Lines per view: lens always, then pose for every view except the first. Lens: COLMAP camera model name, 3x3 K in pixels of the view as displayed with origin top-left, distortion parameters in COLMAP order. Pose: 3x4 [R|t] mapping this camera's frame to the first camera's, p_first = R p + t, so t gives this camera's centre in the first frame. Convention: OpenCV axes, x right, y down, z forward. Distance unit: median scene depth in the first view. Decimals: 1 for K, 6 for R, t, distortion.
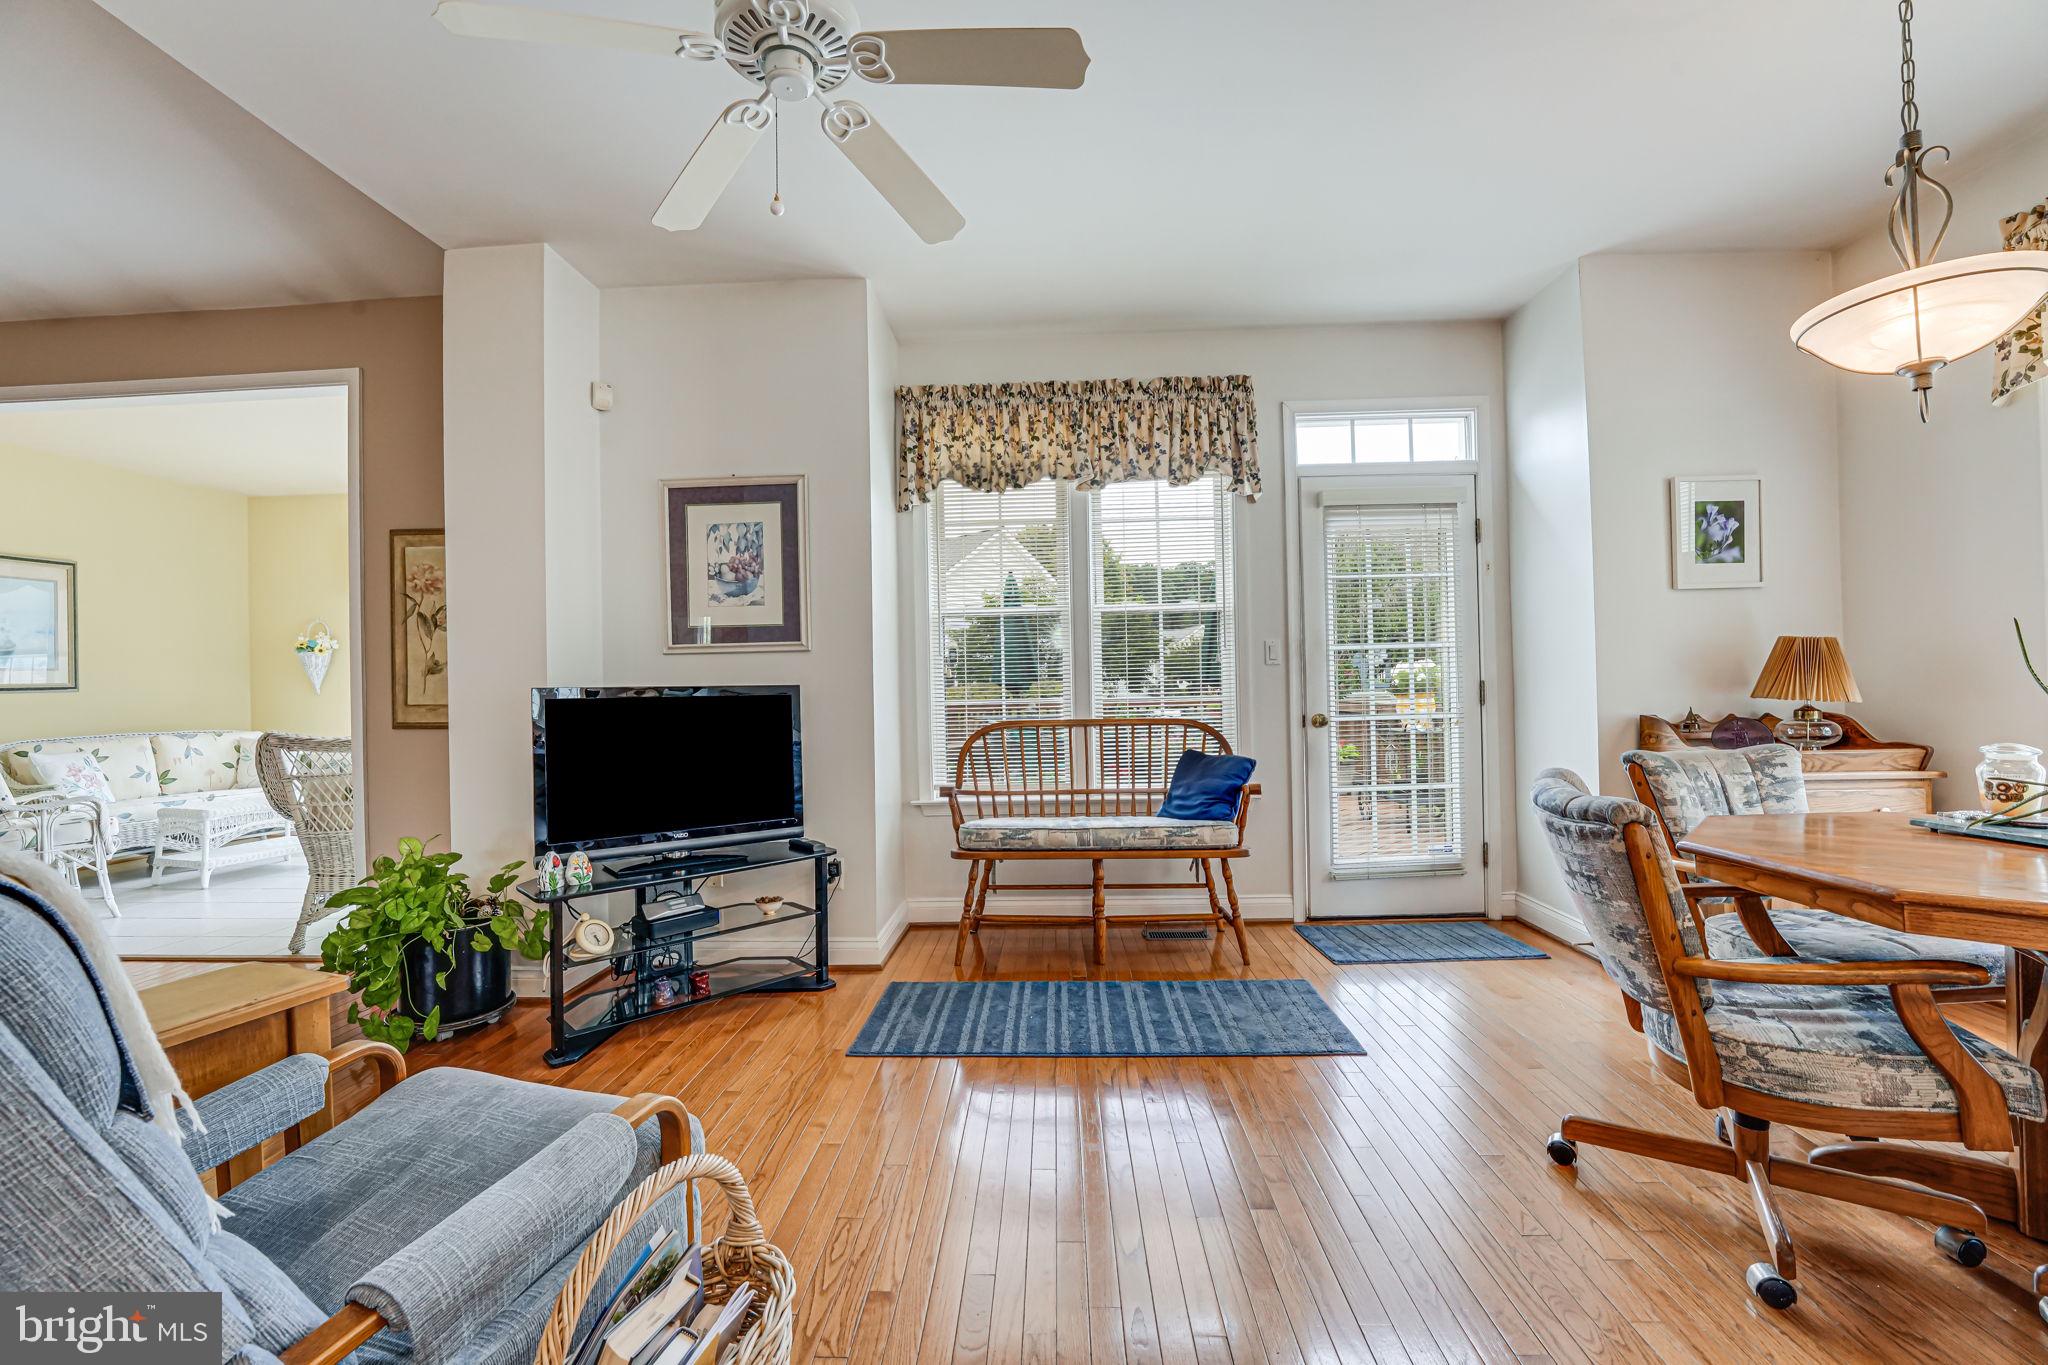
lens RADIAL K [[830.7, 0, 1025.8], [0, 830.7, 679.4], [0, 0, 1]] dist [-0.029811, 0.003920]
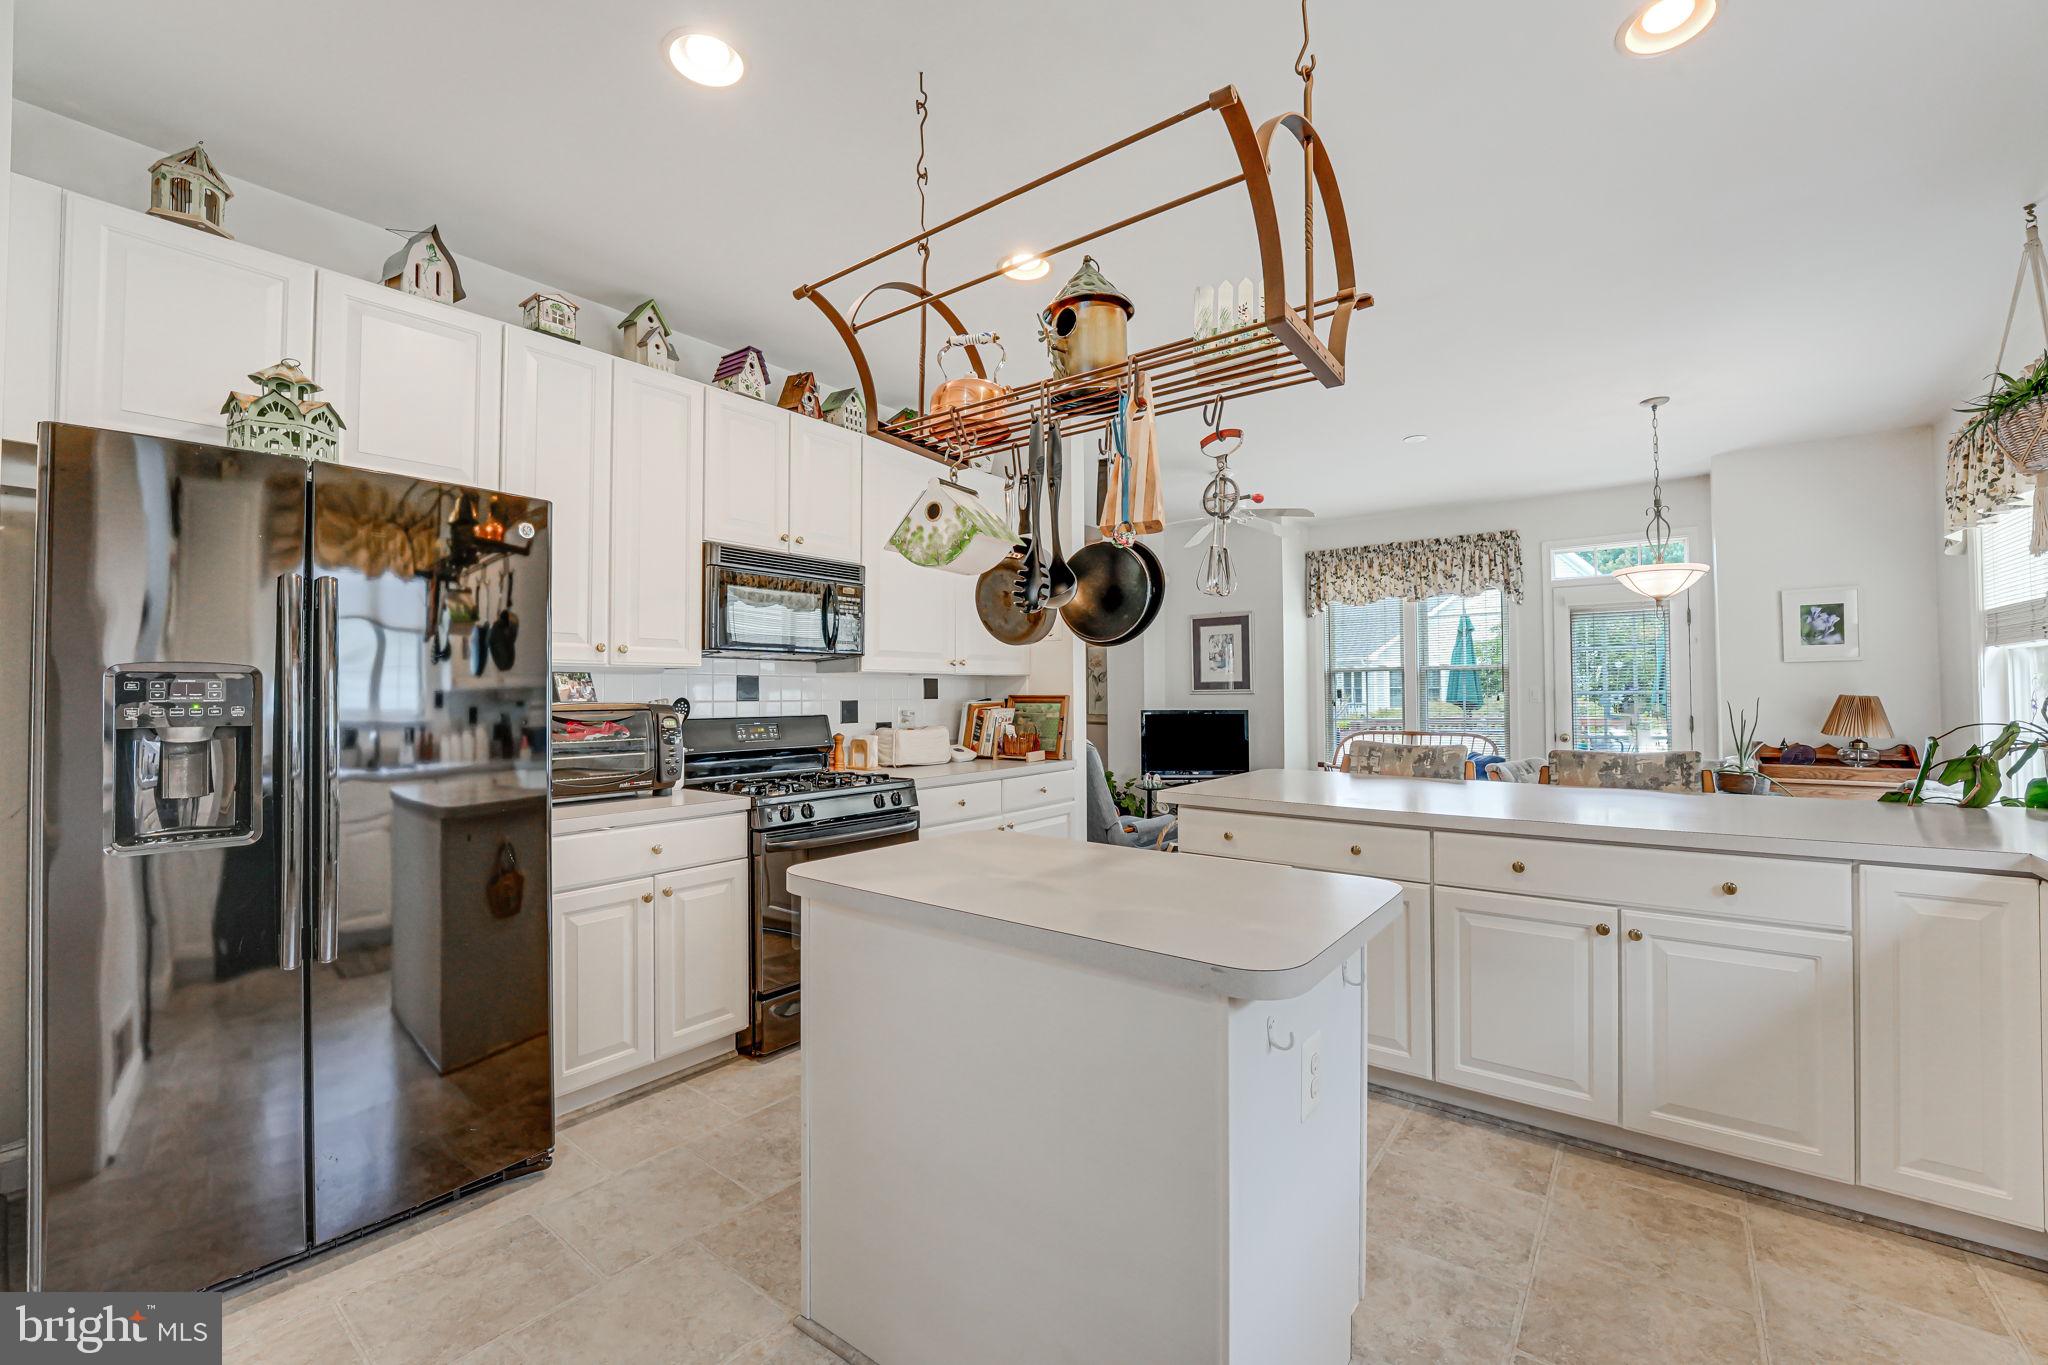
lens RADIAL K [[830.7, 0, 1025.8], [0, 830.7, 679.4], [0, 0, 1]] dist [-0.029811, 0.003920]
pose [[0.810187, 0.003230, -0.586163, 0.454428], [-0.007912, 0.999954, -0.005427, -0.049168], [0.586118, 0.009035, 0.810175, -0.948019]]
